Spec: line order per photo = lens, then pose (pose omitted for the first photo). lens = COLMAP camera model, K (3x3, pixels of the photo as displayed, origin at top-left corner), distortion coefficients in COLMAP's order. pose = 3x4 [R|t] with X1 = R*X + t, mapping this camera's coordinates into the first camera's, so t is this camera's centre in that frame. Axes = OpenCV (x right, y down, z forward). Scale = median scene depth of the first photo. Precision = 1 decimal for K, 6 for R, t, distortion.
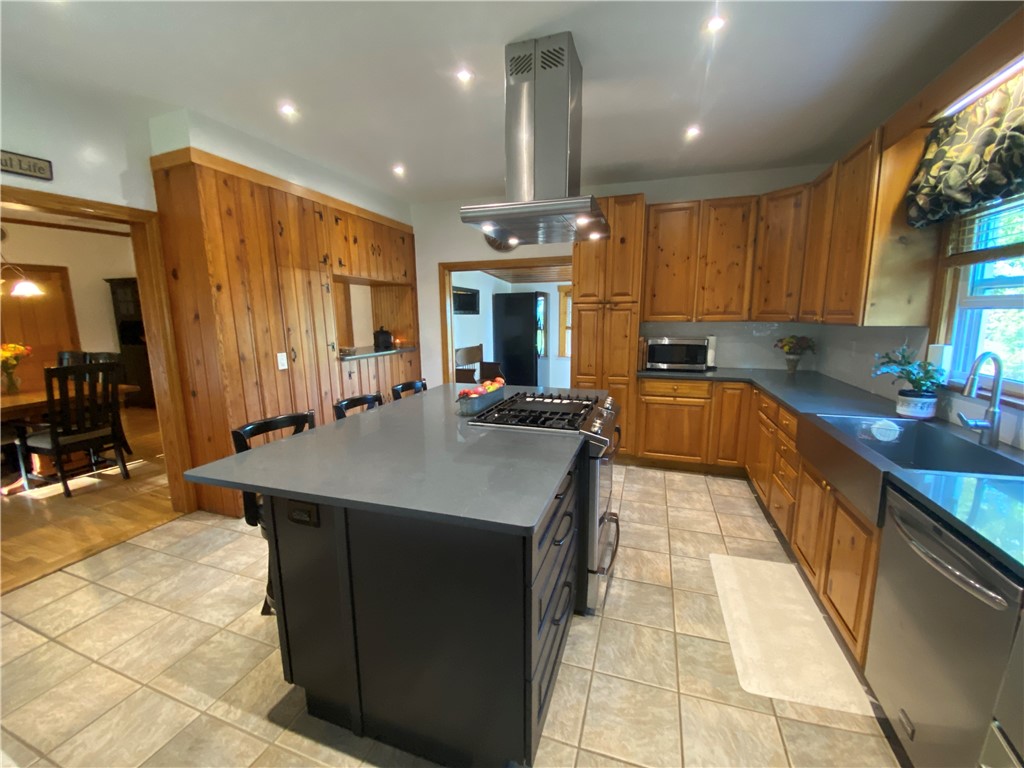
lens RADIAL K [[418.2, 0, 506.3], [0, 418.2, 384.5], [0, 0, 1]] dist [-0.009443, -0.000321]
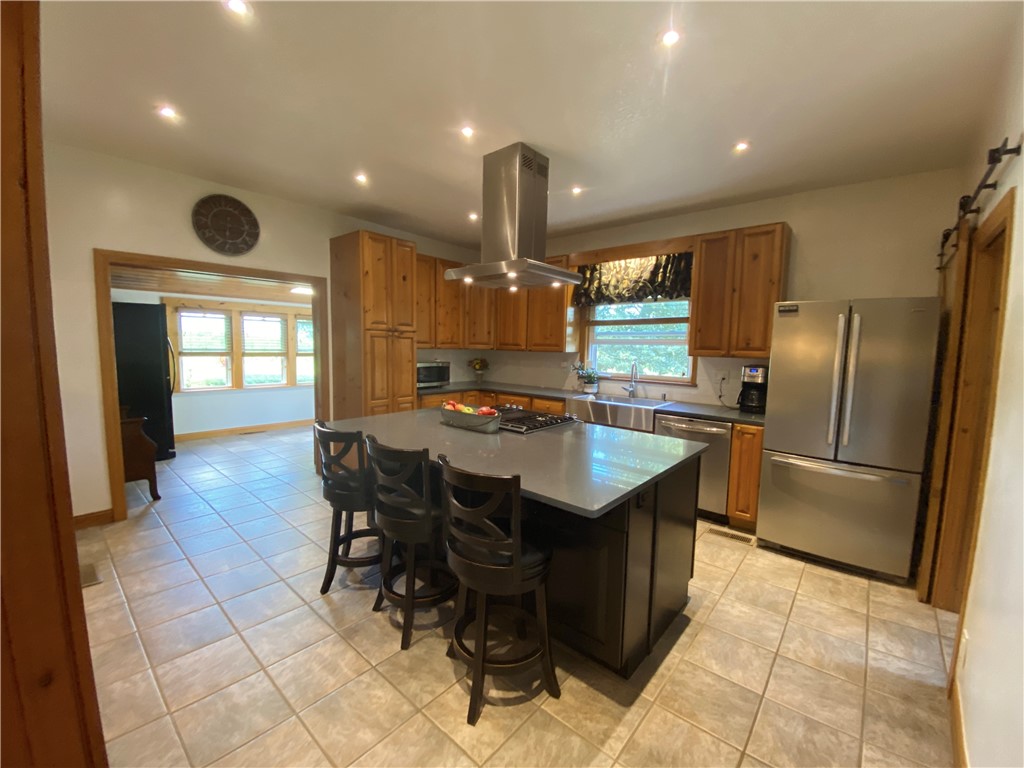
lens RADIAL K [[418.2, 0, 515.0], [0, 418.2, 384.5], [0, 0, 1]] dist [-0.009443, -0.000321]
pose [[0.363972, -0.066511, 0.929032, -0.687090], [0.128788, 0.991460, 0.020524, -0.038792], [-0.922463, 0.112178, 0.369429, 0.325693]]
